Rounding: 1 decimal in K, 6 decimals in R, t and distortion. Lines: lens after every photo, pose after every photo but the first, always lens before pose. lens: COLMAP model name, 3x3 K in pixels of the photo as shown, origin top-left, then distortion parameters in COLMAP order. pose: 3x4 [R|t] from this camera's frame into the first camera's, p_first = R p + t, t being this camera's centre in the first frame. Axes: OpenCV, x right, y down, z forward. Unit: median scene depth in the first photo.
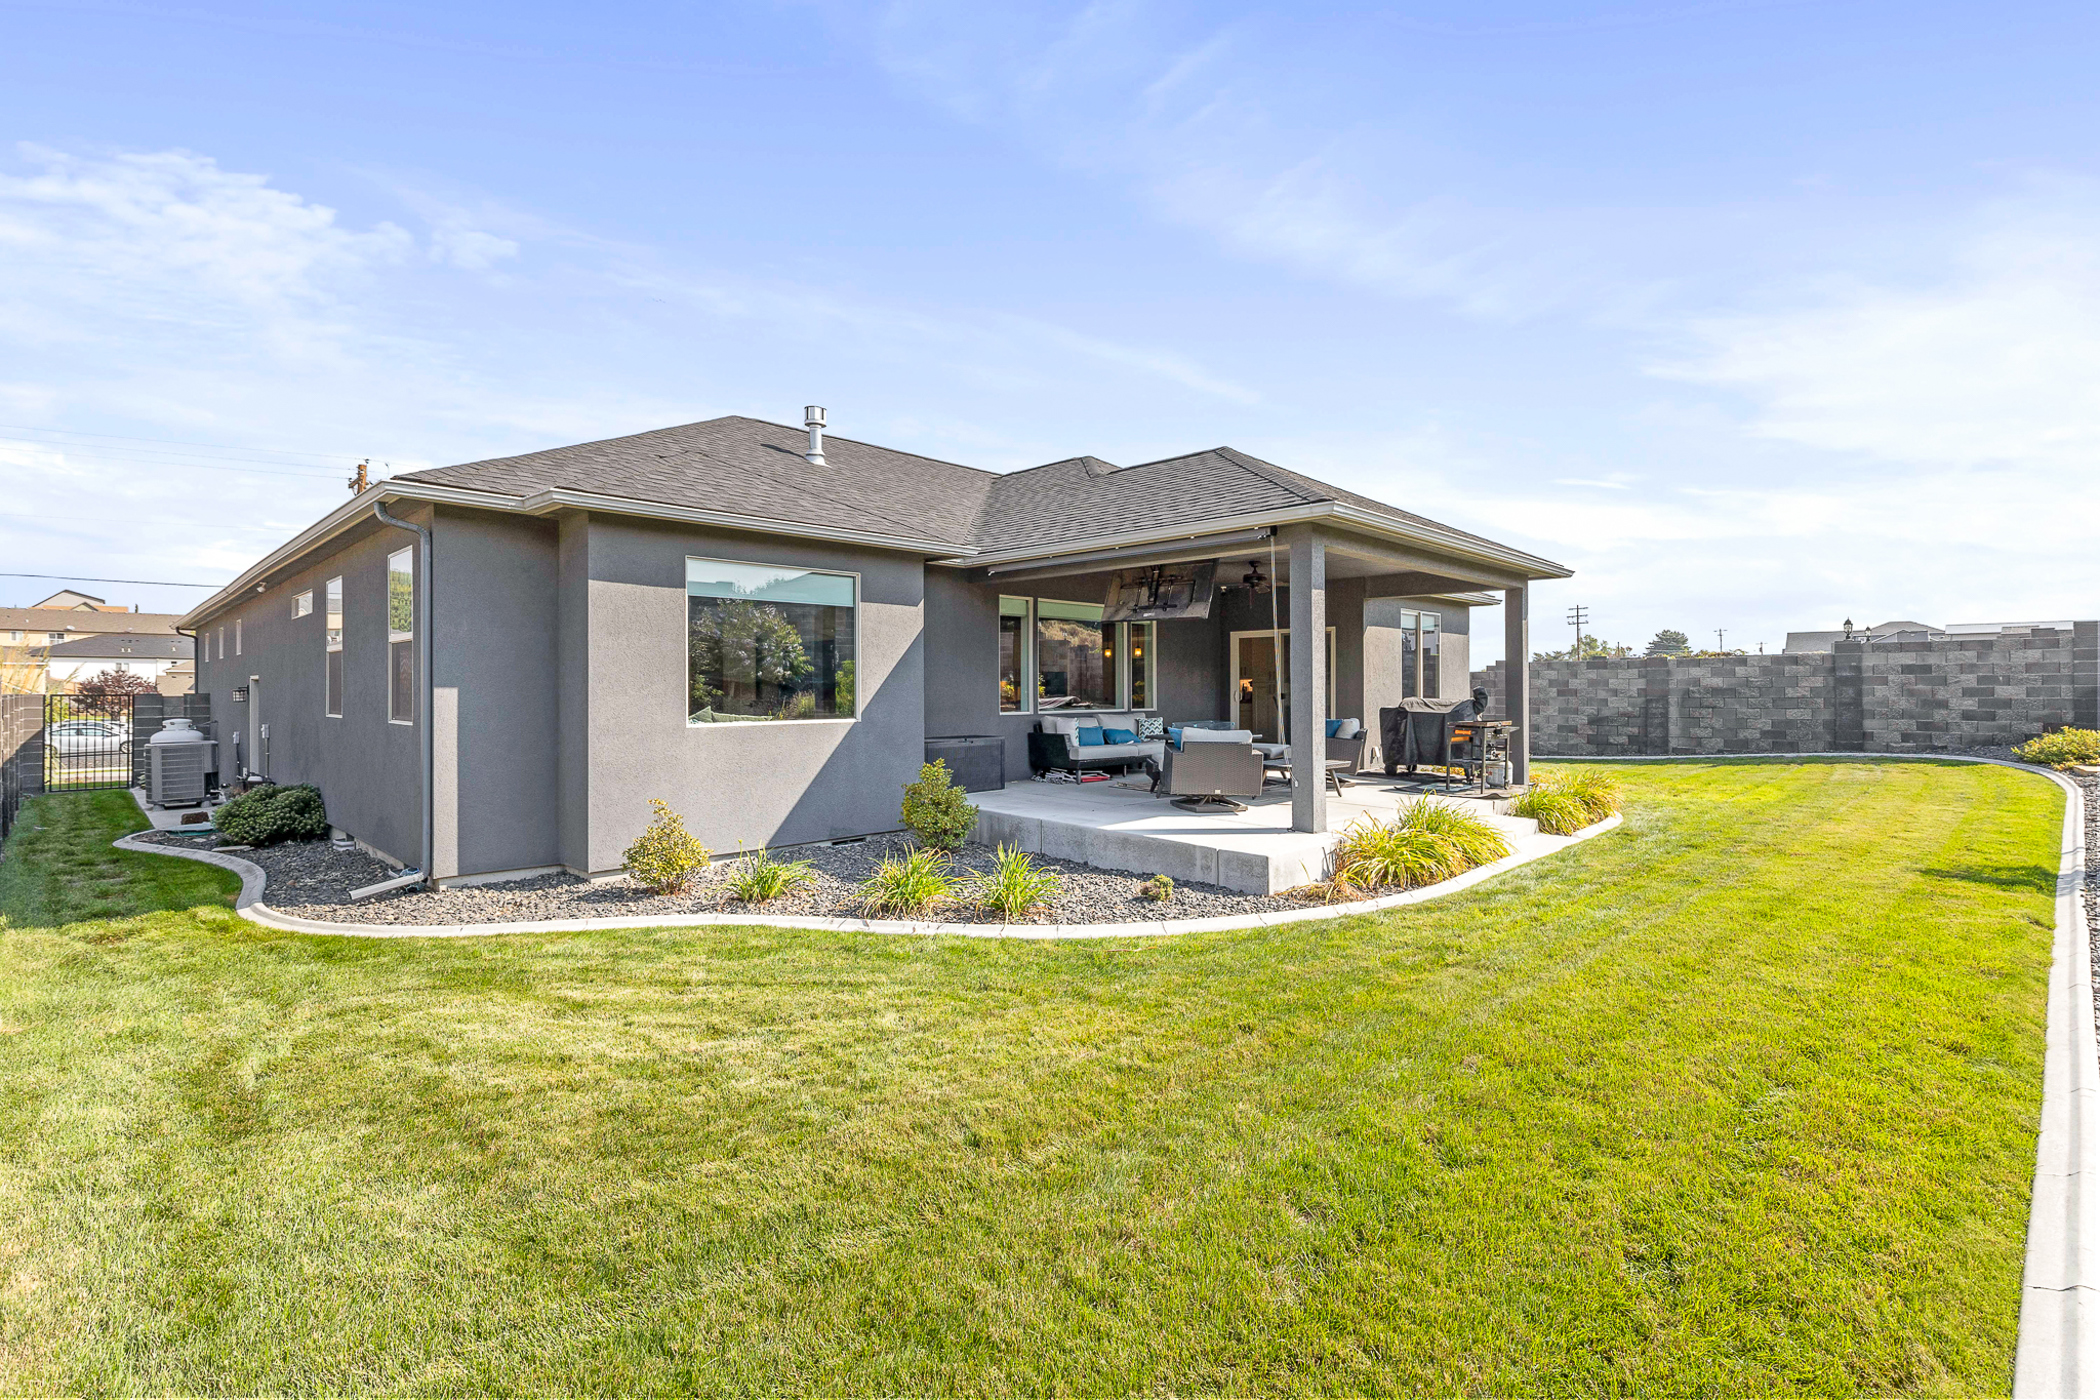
lens RADIAL K [[948.2, 0, 1051.9], [0, 948.2, 690.7], [0, 0, 1]] dist [0.009160, -0.004184]
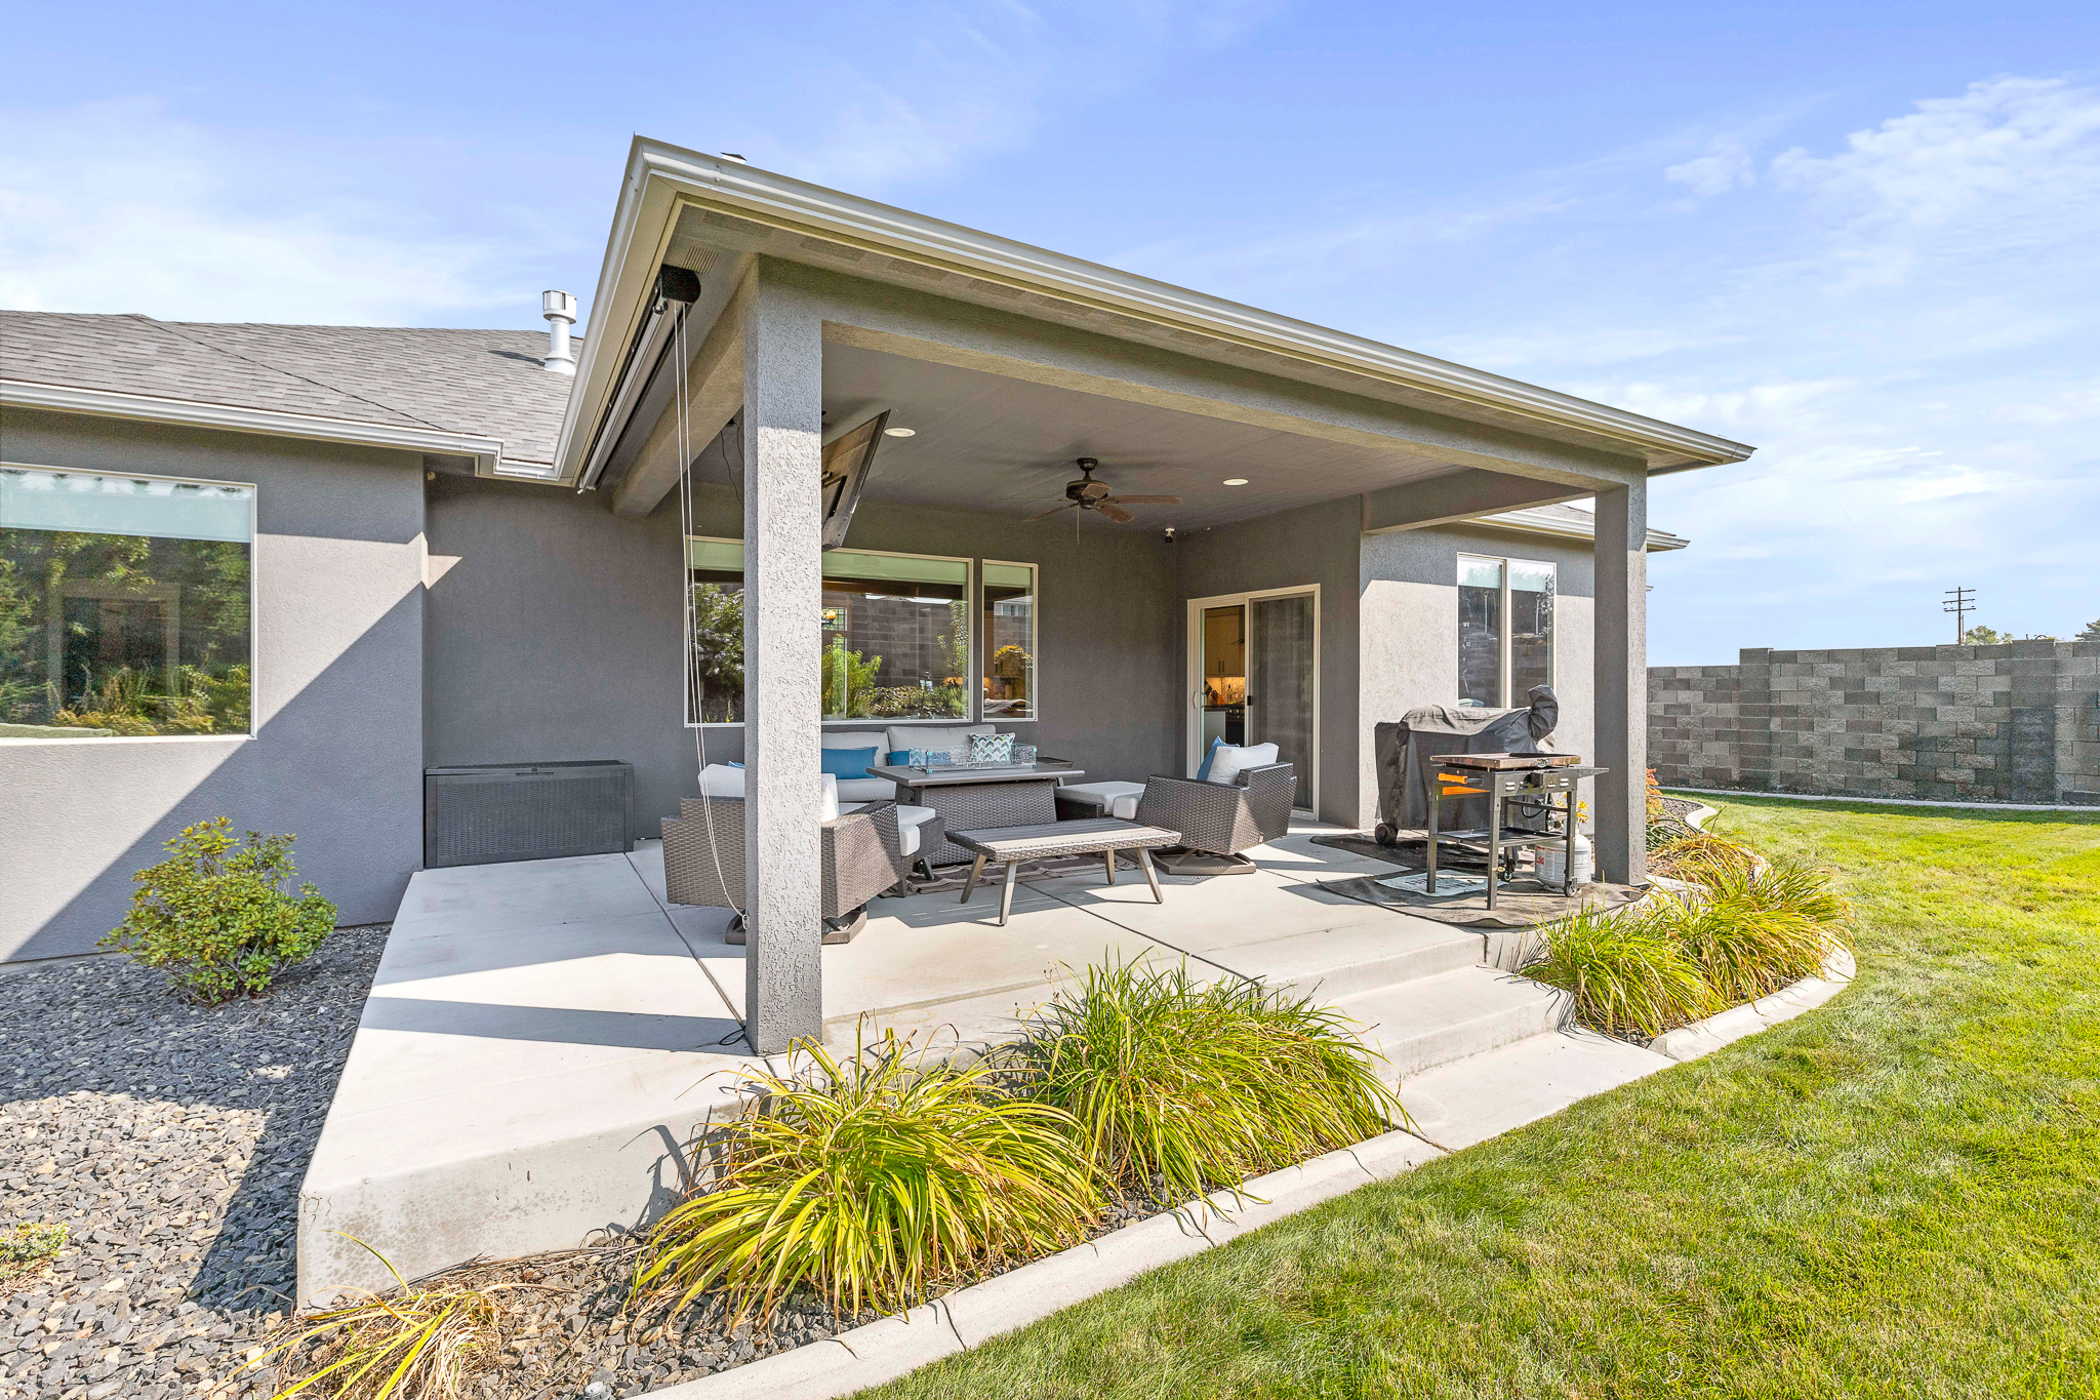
lens RADIAL K [[948.2, 0, 1051.5], [0, 948.2, 692.4], [0, 0, 1]] dist [0.009160, -0.004184]
pose [[0.965761, 0.005389, -0.259378, 0.300681], [-0.005149, 0.999985, 0.001603, 0.000266], [0.259383, -0.000213, 0.965774, 0.399886]]
